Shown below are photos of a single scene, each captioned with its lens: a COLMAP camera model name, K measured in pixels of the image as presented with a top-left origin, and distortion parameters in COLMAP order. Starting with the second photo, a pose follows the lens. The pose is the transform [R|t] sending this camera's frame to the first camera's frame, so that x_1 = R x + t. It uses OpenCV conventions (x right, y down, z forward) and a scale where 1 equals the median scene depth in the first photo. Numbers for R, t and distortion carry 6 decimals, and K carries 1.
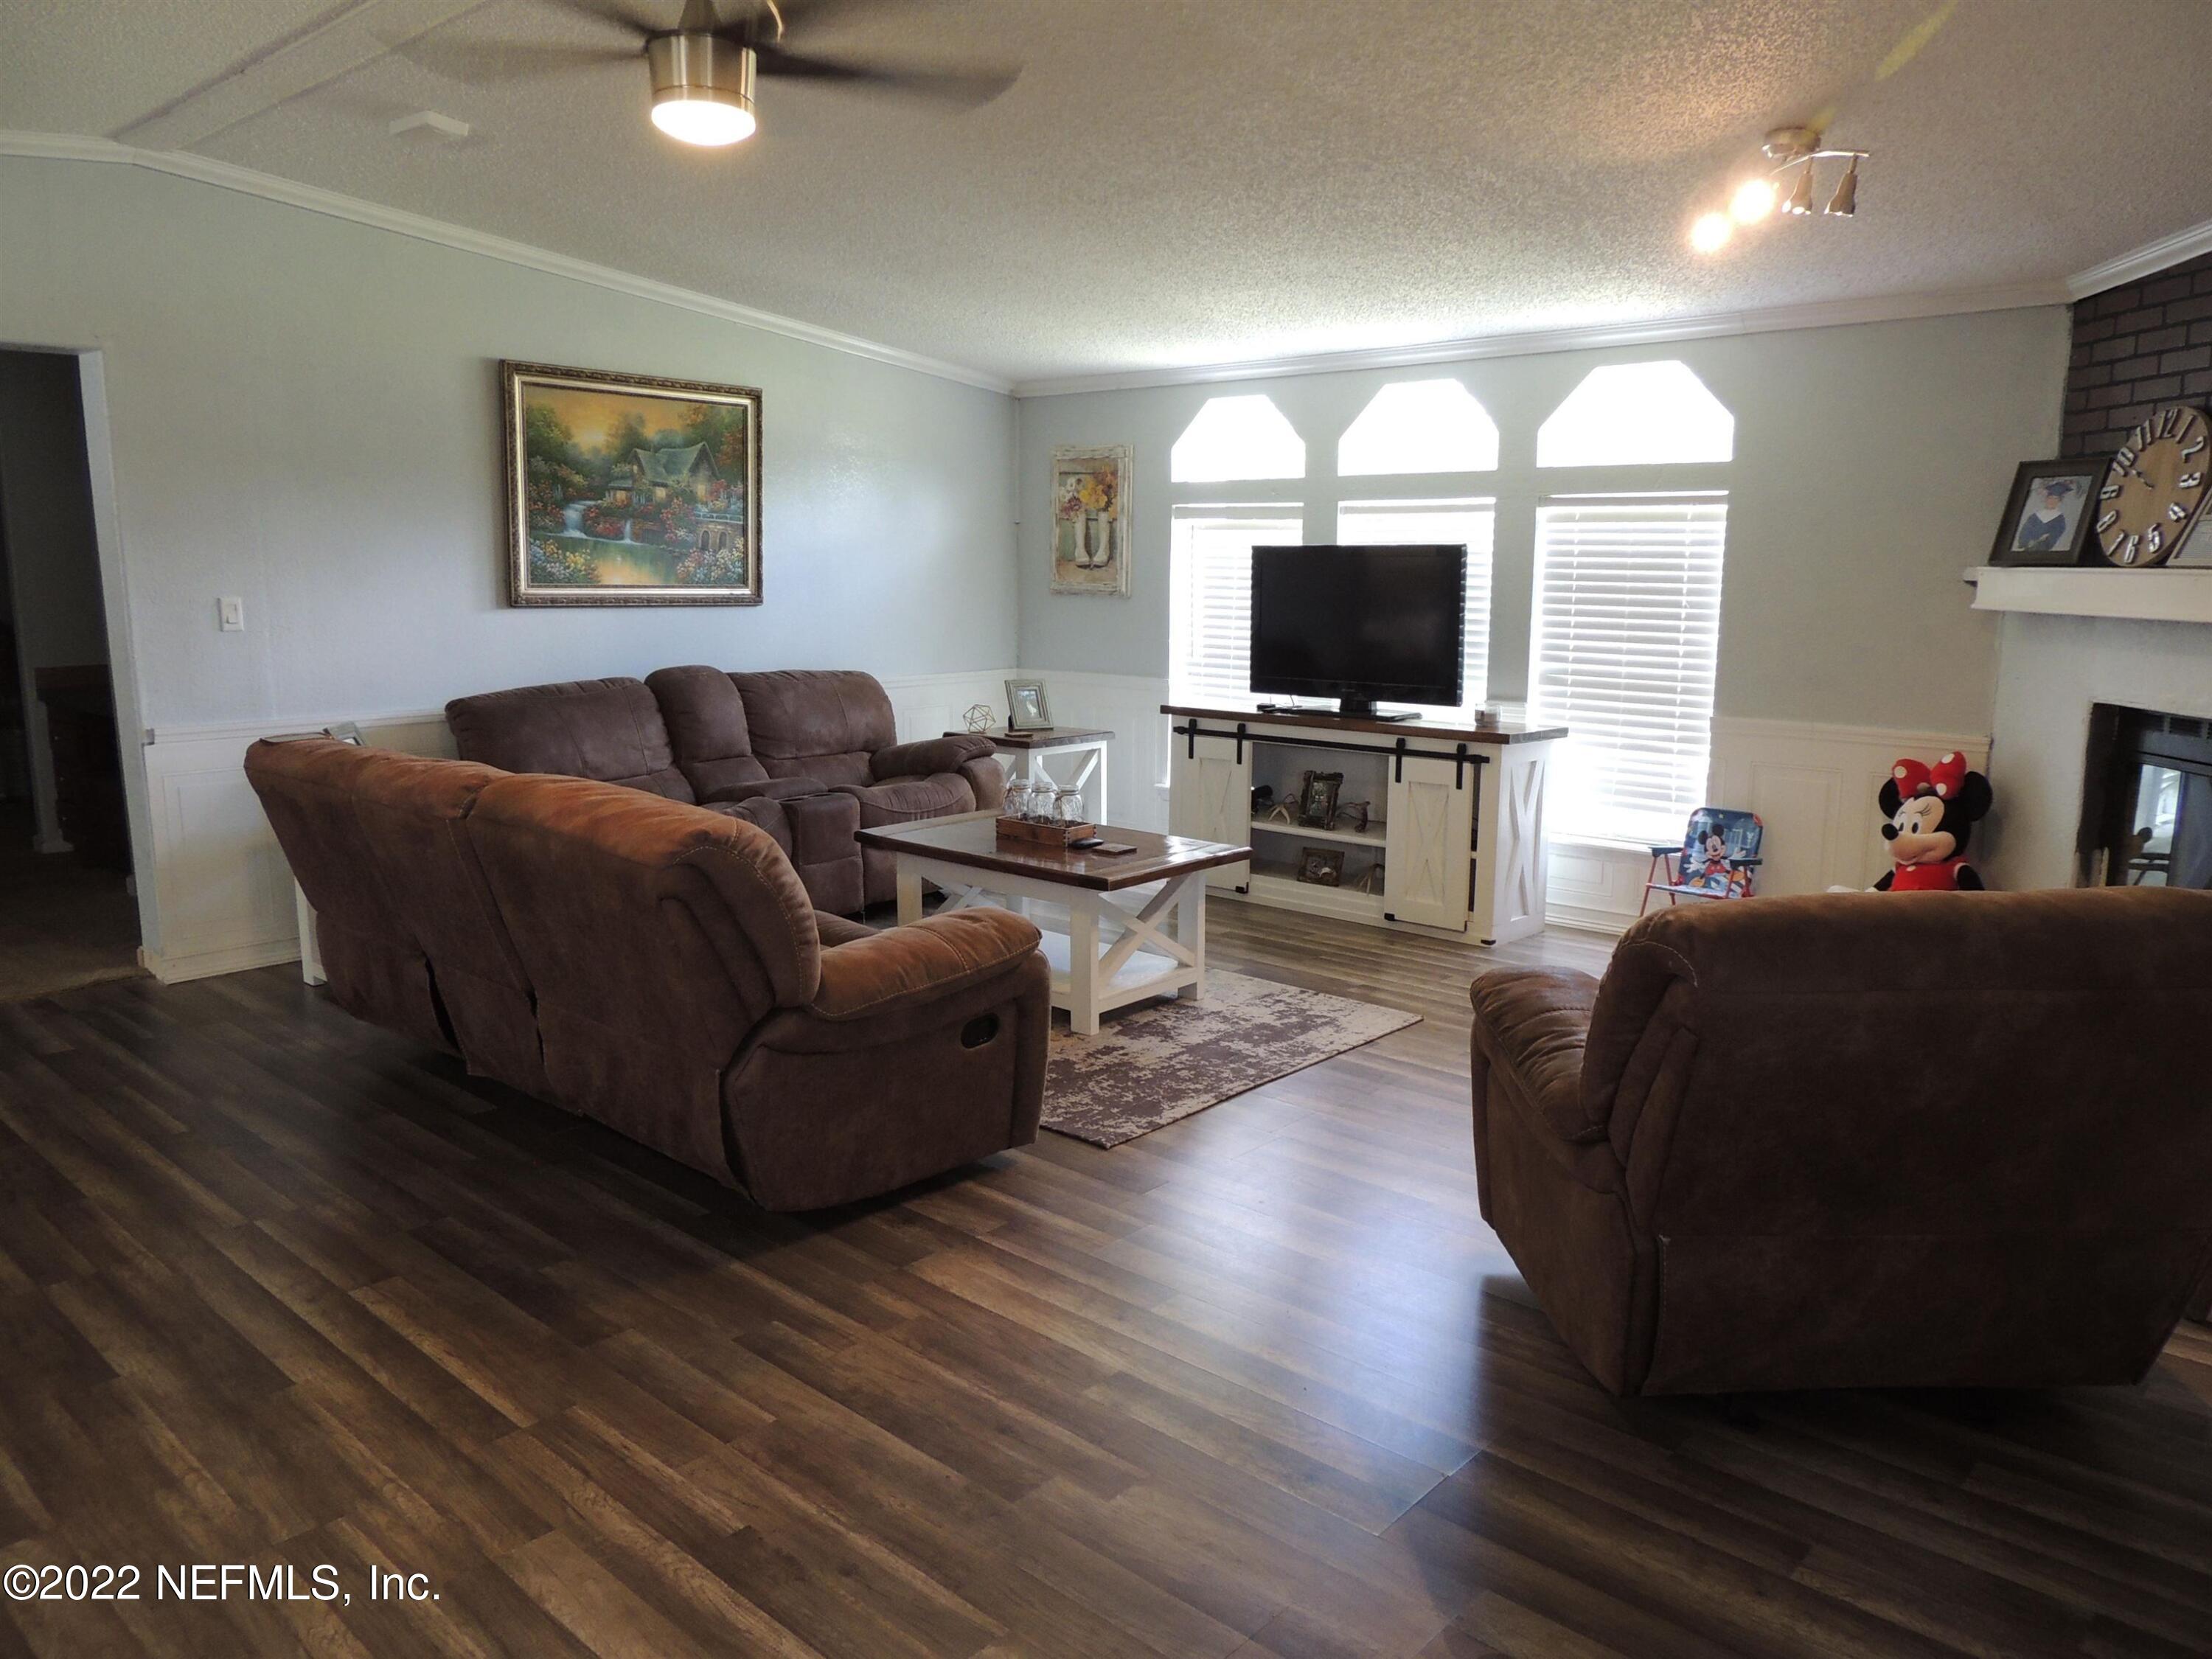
lens RADIAL K [[1575.4, 0, 1110.5], [0, 1575.4, 838.7], [0, 0, 1]] dist [-0.022136, 0.006183]
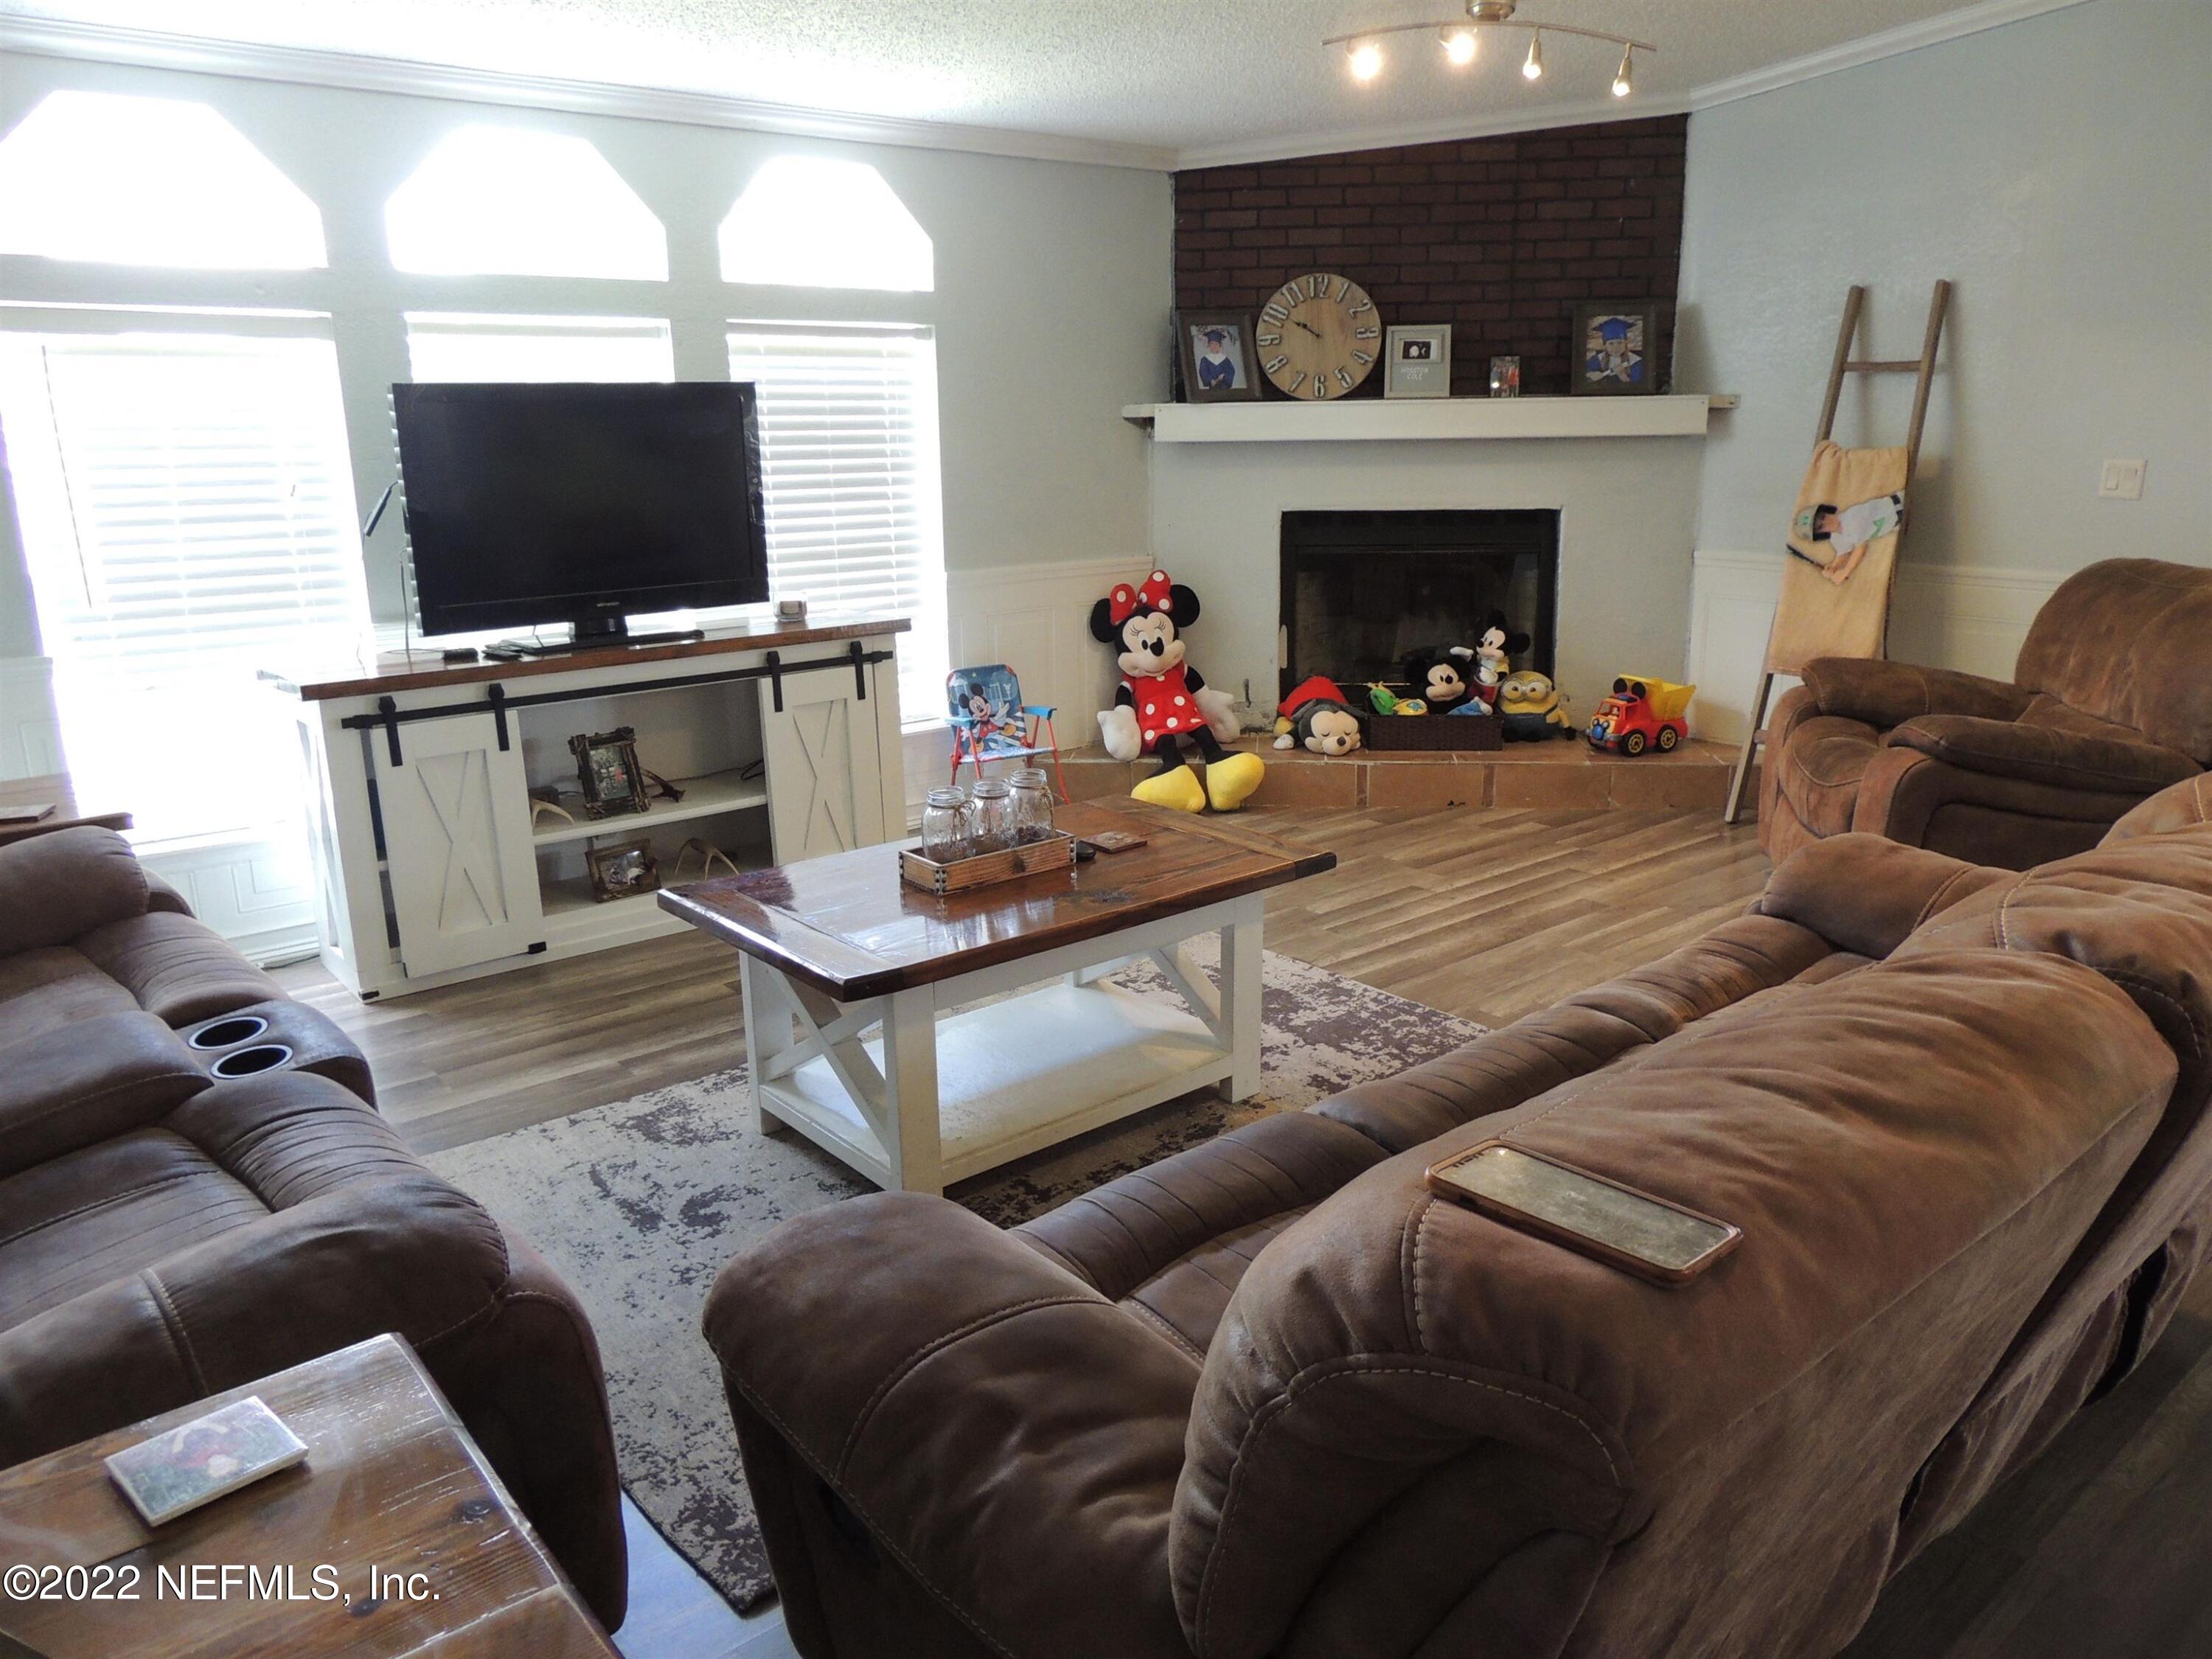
lens RADIAL K [[1575.4, 0, 1110.5], [0, 1575.4, 838.7], [0, 0, 1]] dist [-0.022136, 0.006183]
pose [[0.142378, -0.263151, 0.954191, -0.530461], [0.190724, 0.953240, 0.234430, -0.126315], [-0.971264, 0.148609, 0.185910, 0.747441]]
